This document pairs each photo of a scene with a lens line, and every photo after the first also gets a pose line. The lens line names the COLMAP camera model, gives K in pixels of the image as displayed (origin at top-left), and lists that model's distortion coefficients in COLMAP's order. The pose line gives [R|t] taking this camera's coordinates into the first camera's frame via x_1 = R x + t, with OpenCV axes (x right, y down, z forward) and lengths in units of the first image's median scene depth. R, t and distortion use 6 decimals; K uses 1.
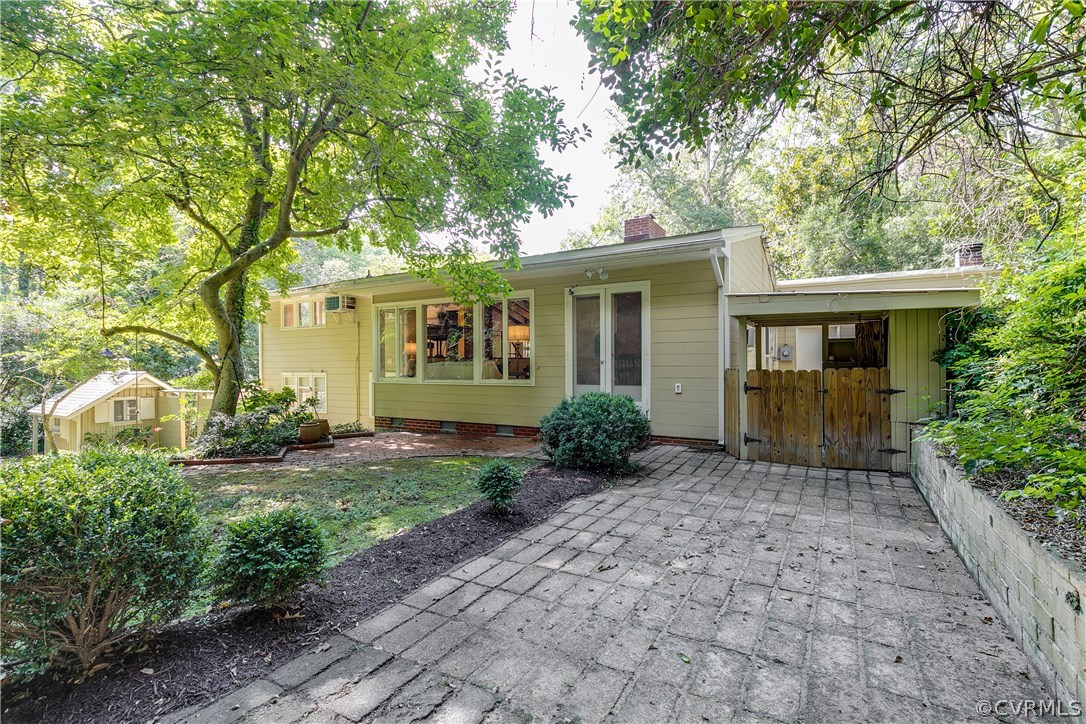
lens RADIAL K [[495.6, 0, 541.1], [0, 495.6, 363.6], [0, 0, 1]] dist [0.004802, -0.000144]
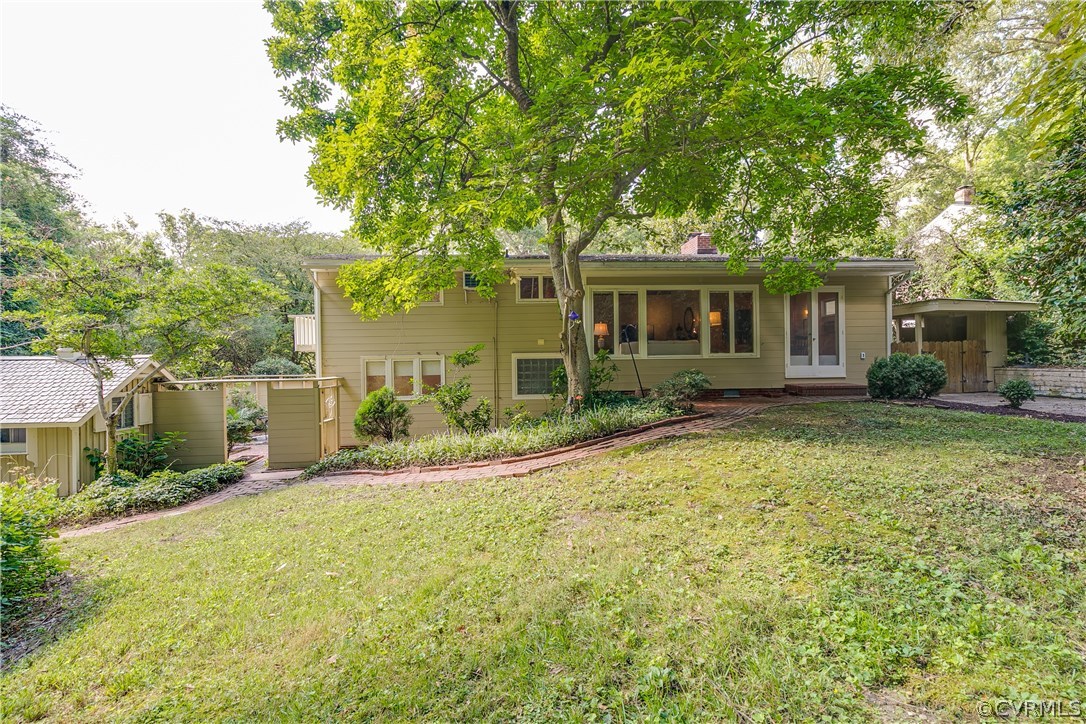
lens RADIAL K [[495.6, 0, 546.8], [0, 495.6, 360.8], [0, 0, 1]] dist [0.004802, -0.000144]
pose [[0.827753, -0.009523, 0.561012, -1.197384], [0.009660, 0.999950, 0.002720, 0.043773], [-0.561010, 0.003168, 0.827803, 0.210346]]
